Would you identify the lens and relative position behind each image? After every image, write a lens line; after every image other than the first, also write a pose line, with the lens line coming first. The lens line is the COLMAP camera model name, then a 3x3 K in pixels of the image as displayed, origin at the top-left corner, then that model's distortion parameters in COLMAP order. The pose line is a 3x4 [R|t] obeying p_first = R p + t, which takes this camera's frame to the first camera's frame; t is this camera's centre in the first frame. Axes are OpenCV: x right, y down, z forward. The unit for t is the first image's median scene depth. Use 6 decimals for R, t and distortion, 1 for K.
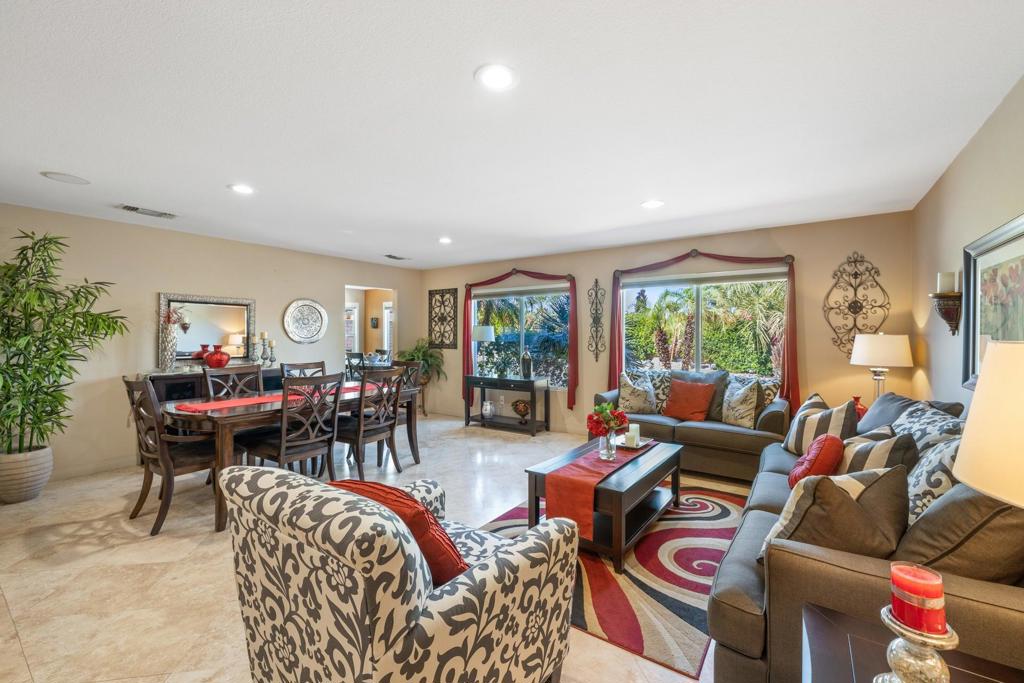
lens RADIAL K [[421.5, 0, 511.7], [0, 421.5, 337.7], [0, 0, 1]] dist [-0.001210, 0.000175]
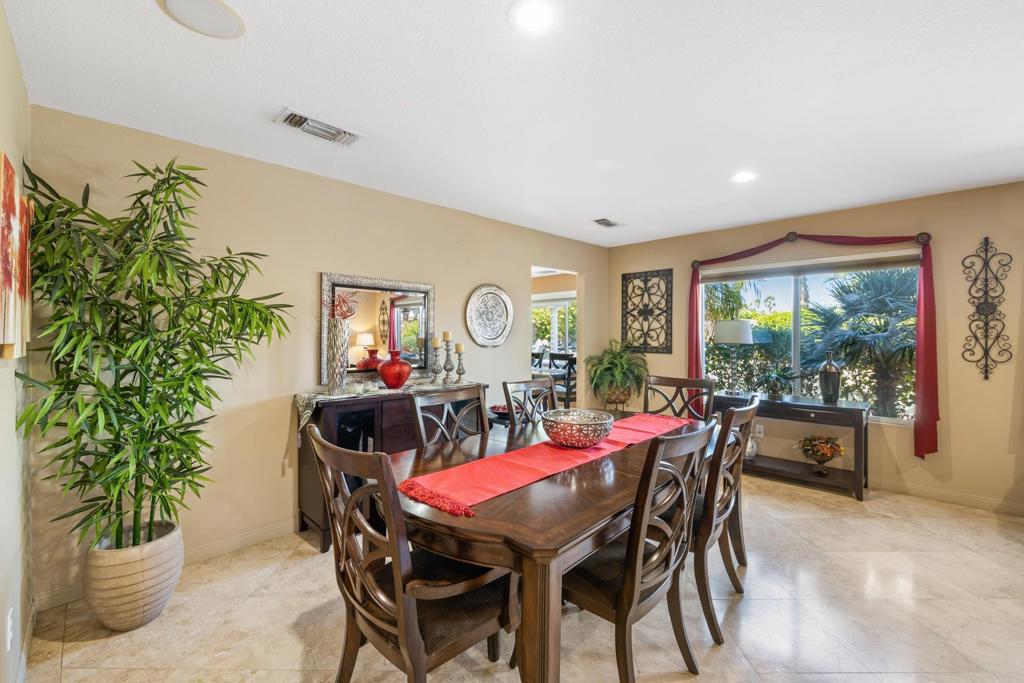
lens RADIAL K [[421.5, 0, 513.5], [0, 421.5, 337.1], [0, 0, 1]] dist [-0.001210, 0.000175]
pose [[0.984742, -0.001385, -0.174015, -0.481821], [0.001574, 0.999998, 0.000947, -0.005308], [0.174013, -0.001207, 0.984743, 0.453110]]
